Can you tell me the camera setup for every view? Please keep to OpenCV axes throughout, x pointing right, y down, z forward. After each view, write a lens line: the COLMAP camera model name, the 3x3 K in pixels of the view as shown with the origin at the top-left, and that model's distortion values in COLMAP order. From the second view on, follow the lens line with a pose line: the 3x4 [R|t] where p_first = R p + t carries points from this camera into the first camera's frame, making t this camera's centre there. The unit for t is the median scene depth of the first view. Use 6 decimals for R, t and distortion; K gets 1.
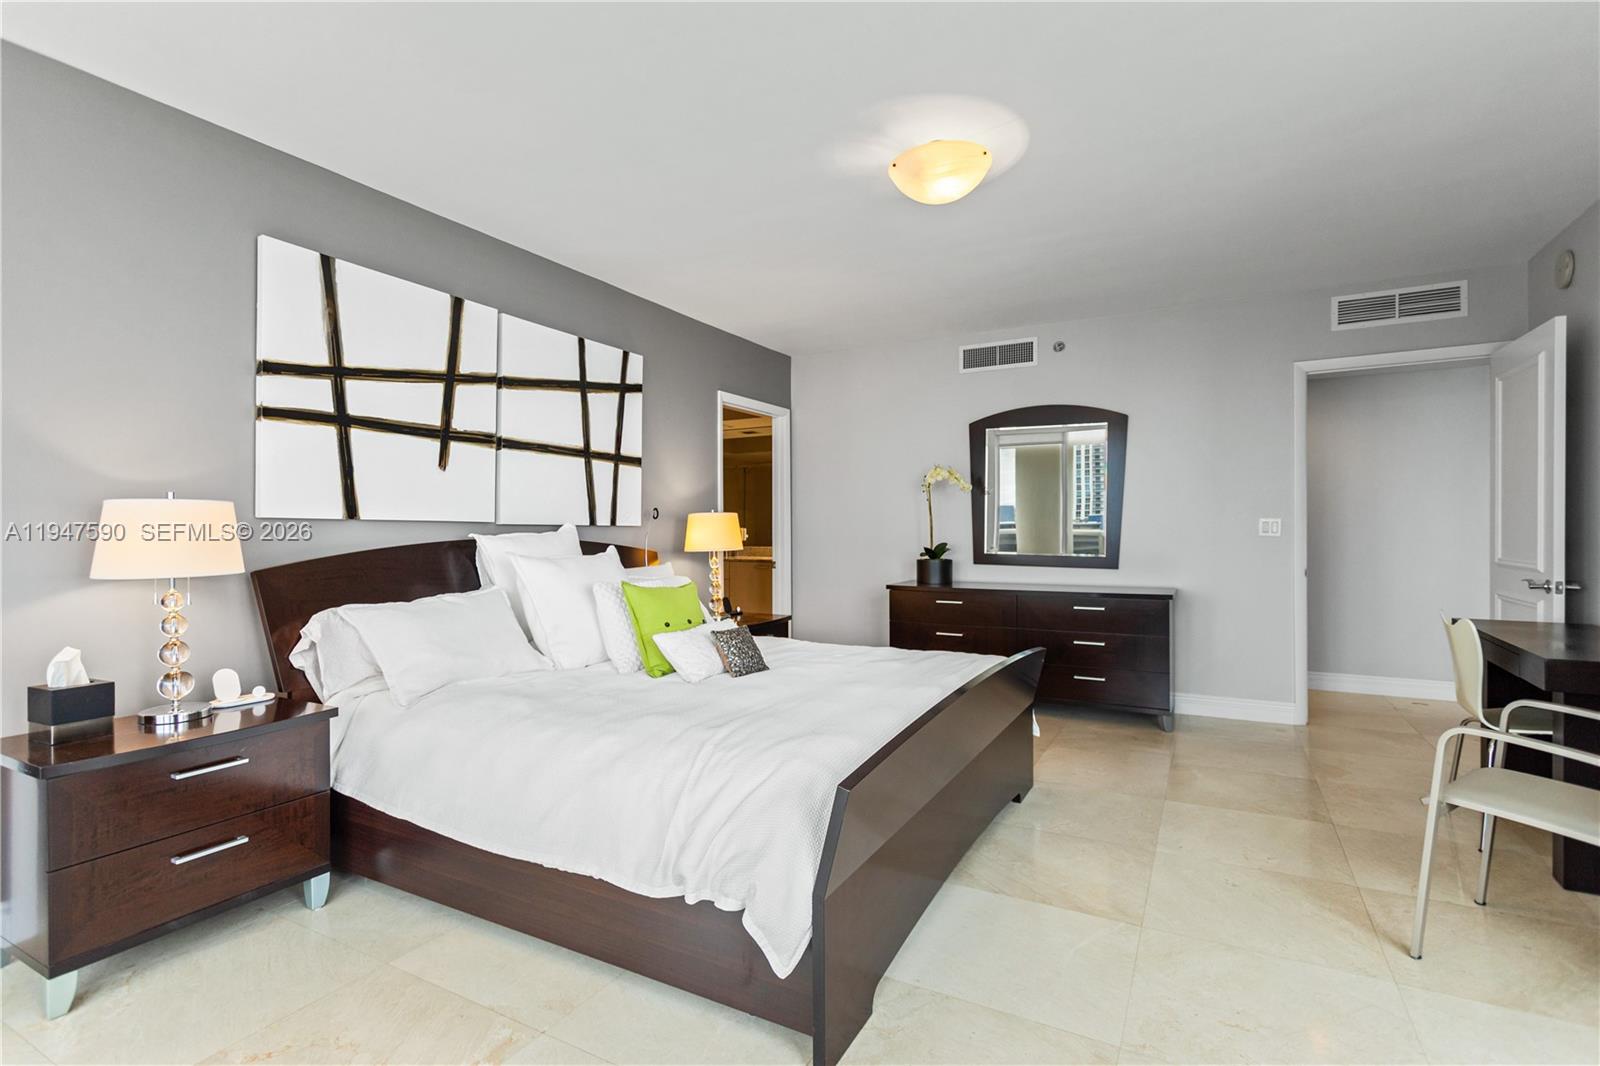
lens RADIAL K [[765.6, 0, 795.3], [0, 765.6, 528.3], [0, 0, 1]] dist [0.003484, 0.000681]
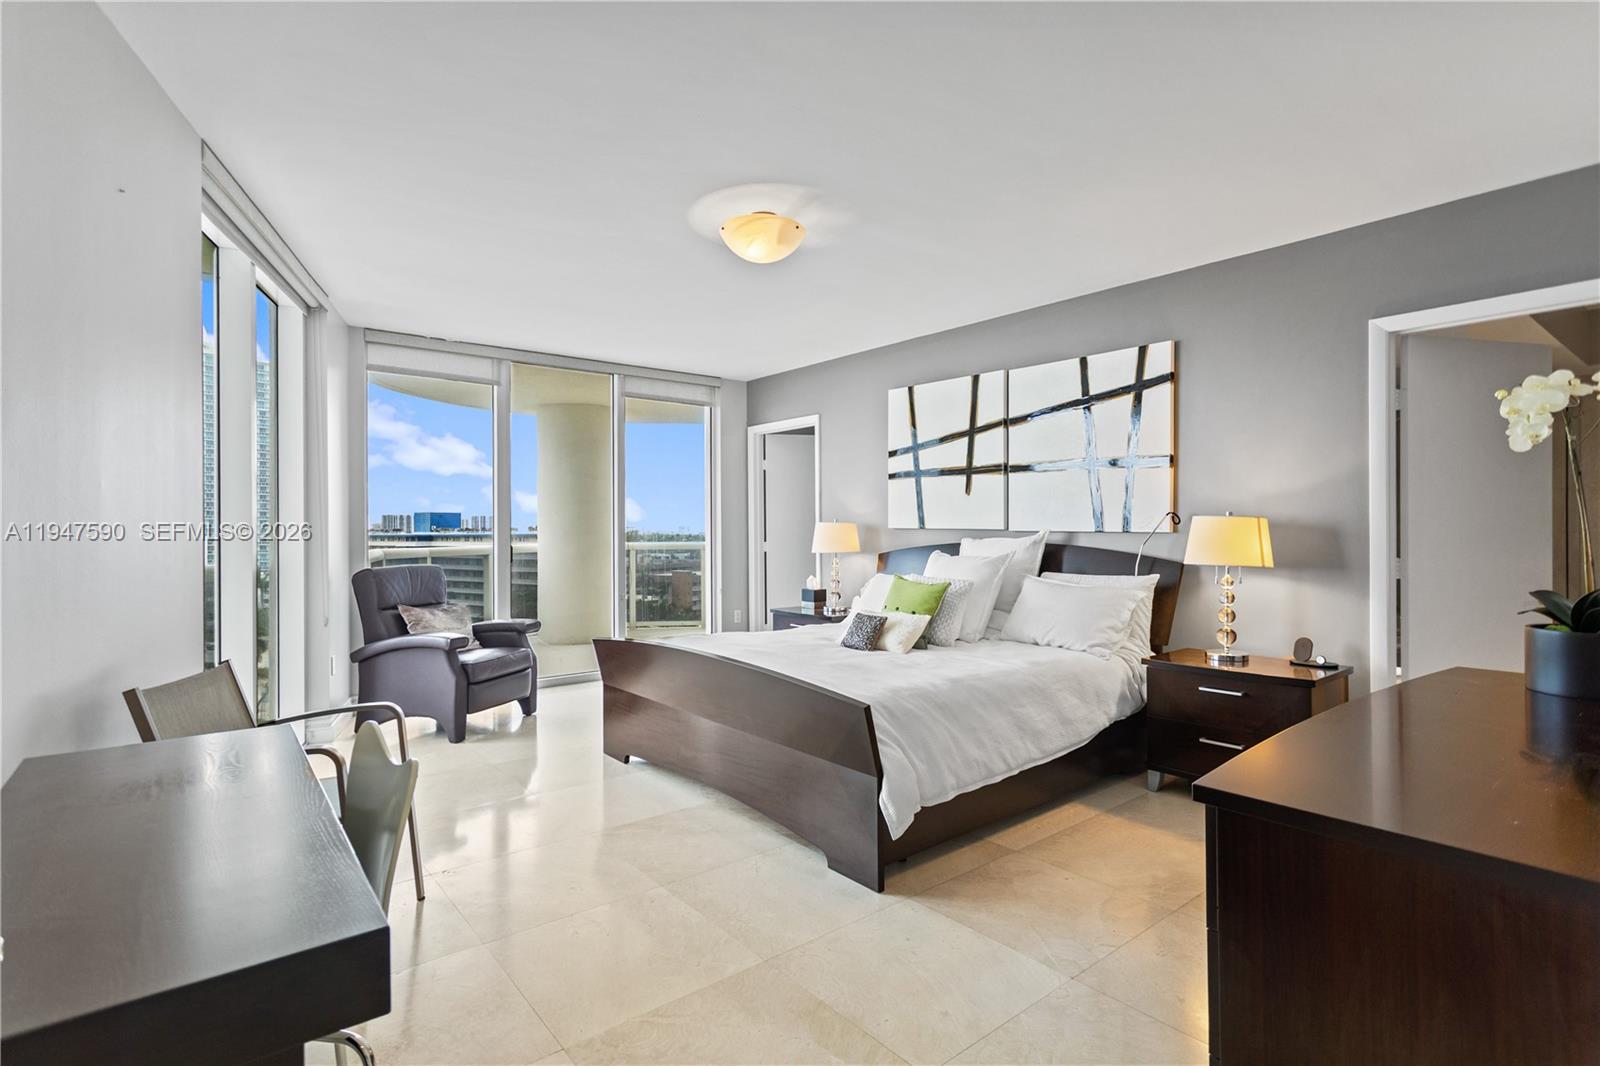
lens RADIAL K [[765.6, 0, 795.3], [0, 765.6, 528.3], [0, 0, 1]] dist [0.003484, 0.000681]
pose [[-0.358873, 0.000518, -0.933386, 0.850487], [0.004672, 0.999988, -0.001241, -0.008746], [0.933375, -0.004807, -0.358871, 0.986533]]
